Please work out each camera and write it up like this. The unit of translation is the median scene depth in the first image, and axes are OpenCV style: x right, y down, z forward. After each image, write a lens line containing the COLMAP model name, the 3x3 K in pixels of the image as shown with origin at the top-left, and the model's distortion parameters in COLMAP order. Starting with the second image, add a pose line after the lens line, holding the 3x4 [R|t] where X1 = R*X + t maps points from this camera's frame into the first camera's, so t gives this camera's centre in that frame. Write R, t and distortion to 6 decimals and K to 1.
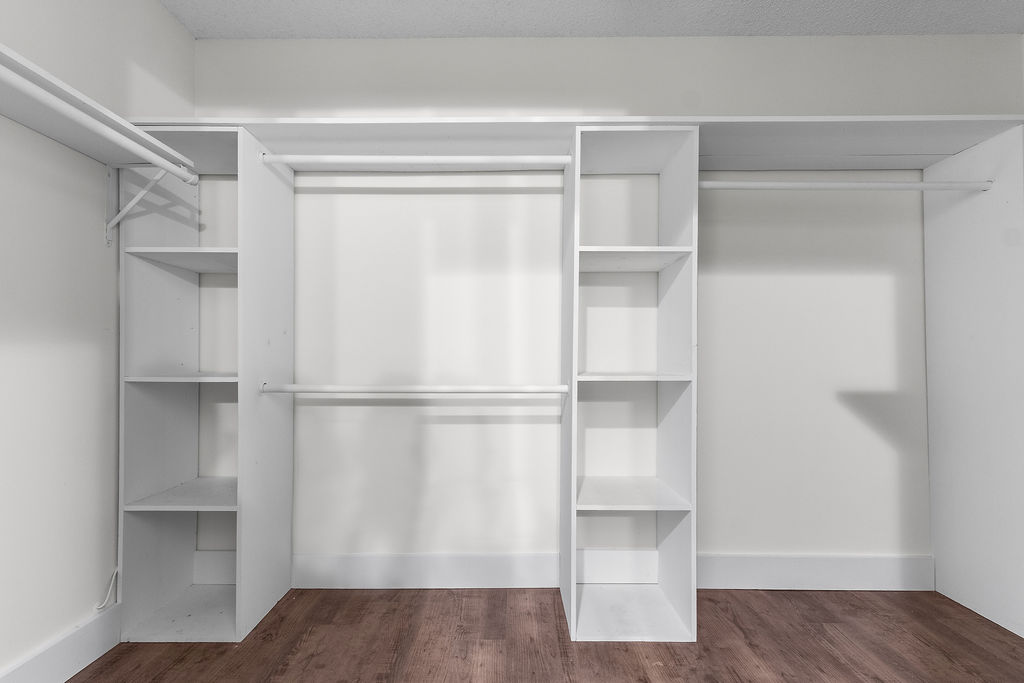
lens RADIAL K [[475.2, 0, 518.3], [0, 475.2, 346.0], [0, 0, 1]] dist [0.007469, -0.000872]
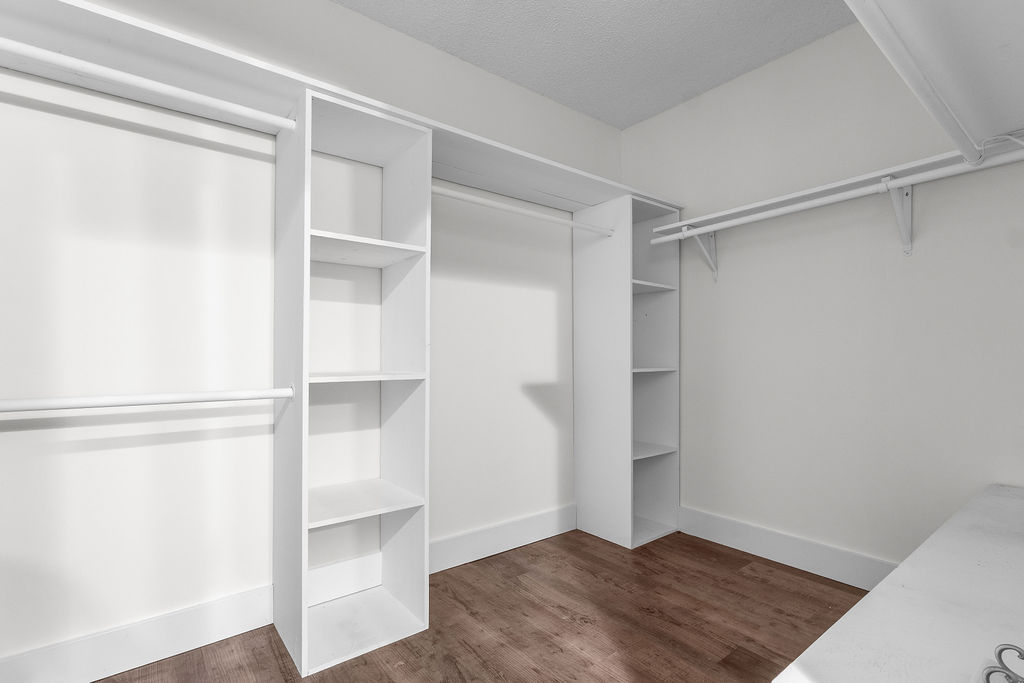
lens RADIAL K [[475.2, 0, 510.0], [0, 475.2, 357.3], [0, 0, 1]] dist [0.007469, -0.000872]
pose [[0.794291, -0.003633, 0.607527, -0.106362], [-0.013425, 0.999633, 0.023530, -0.000257], [-0.607390, -0.026846, 0.793950, 0.072530]]
